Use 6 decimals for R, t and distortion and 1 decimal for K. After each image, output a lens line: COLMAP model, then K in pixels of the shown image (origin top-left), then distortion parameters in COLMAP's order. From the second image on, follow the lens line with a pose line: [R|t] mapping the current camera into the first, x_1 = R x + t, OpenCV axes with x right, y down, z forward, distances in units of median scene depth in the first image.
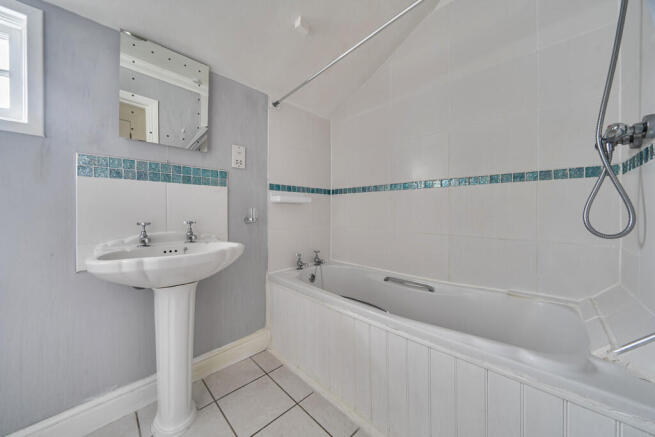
lens RADIAL K [[226.8, 0, 326.1], [0, 226.8, 215.0], [0, 0, 1]] dist [-0.000271, -0.000056]
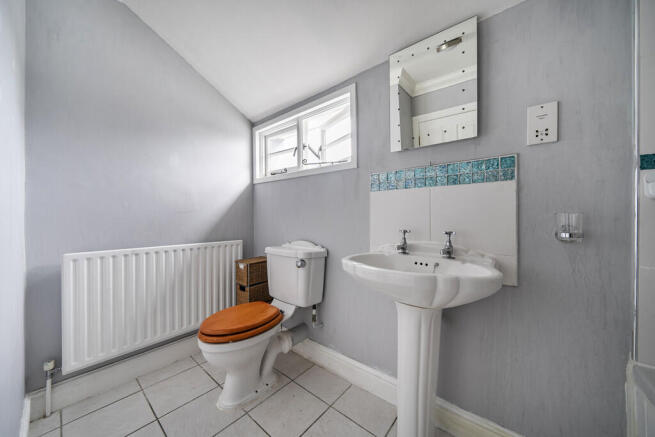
lens RADIAL K [[226.8, 0, 326.1], [0, 226.8, 215.0], [0, 0, 1]] dist [-0.000271, -0.000056]
pose [[0.107858, -0.000194, -0.994166, 0.142839], [-0.007838, 0.999969, -0.001046, -0.025009], [0.994135, 0.007905, 0.107853, 0.460672]]
